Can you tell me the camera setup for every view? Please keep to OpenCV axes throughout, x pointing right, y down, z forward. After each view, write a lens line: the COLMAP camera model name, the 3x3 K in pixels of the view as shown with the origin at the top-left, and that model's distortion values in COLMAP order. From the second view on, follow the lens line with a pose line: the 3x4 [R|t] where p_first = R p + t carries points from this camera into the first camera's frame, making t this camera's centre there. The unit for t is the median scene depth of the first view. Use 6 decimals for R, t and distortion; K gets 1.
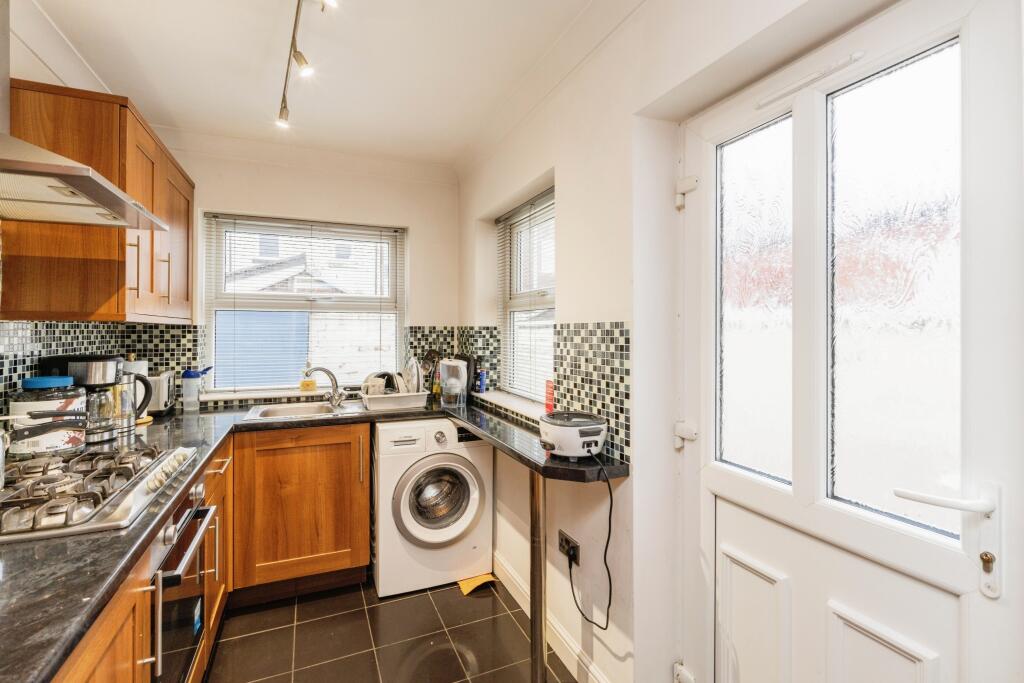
lens RADIAL K [[453.6, 0, 509.9], [0, 453.6, 327.0], [0, 0, 1]] dist [-0.001458, -0.000313]
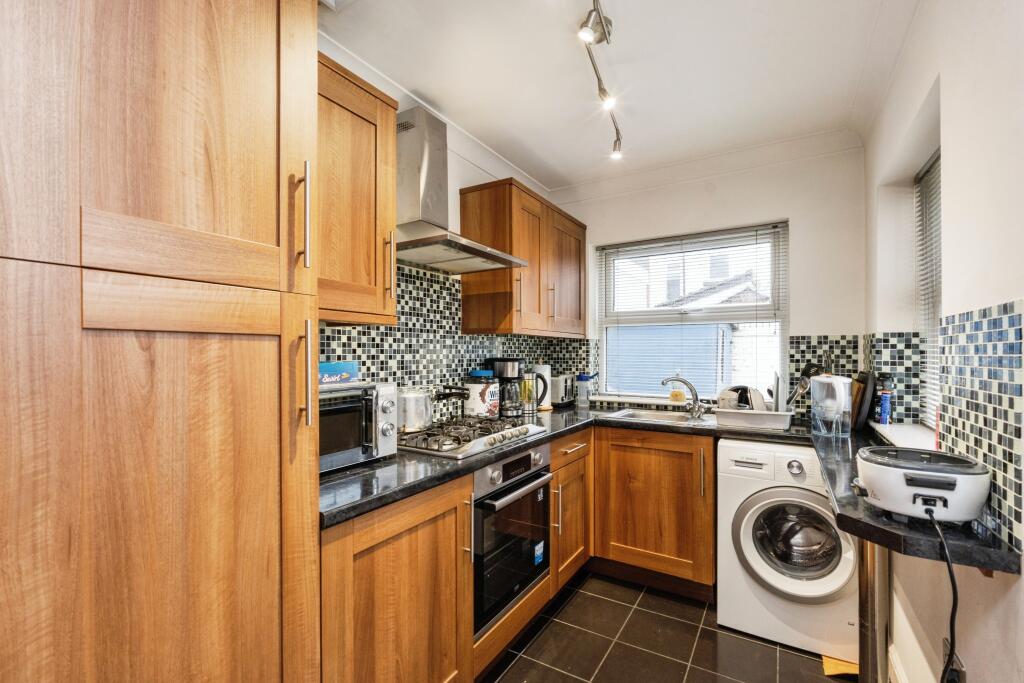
lens RADIAL K [[454.6, 0, 496.4], [0, 454.6, 352.8], [0, 0, 1]] dist [-0.000477, -0.000483]
pose [[0.569715, 0.001157, -0.821841, 0.216336], [0.006227, 0.999964, 0.005724, 0.028168], [0.821819, -0.008379, 0.569688, 0.091695]]
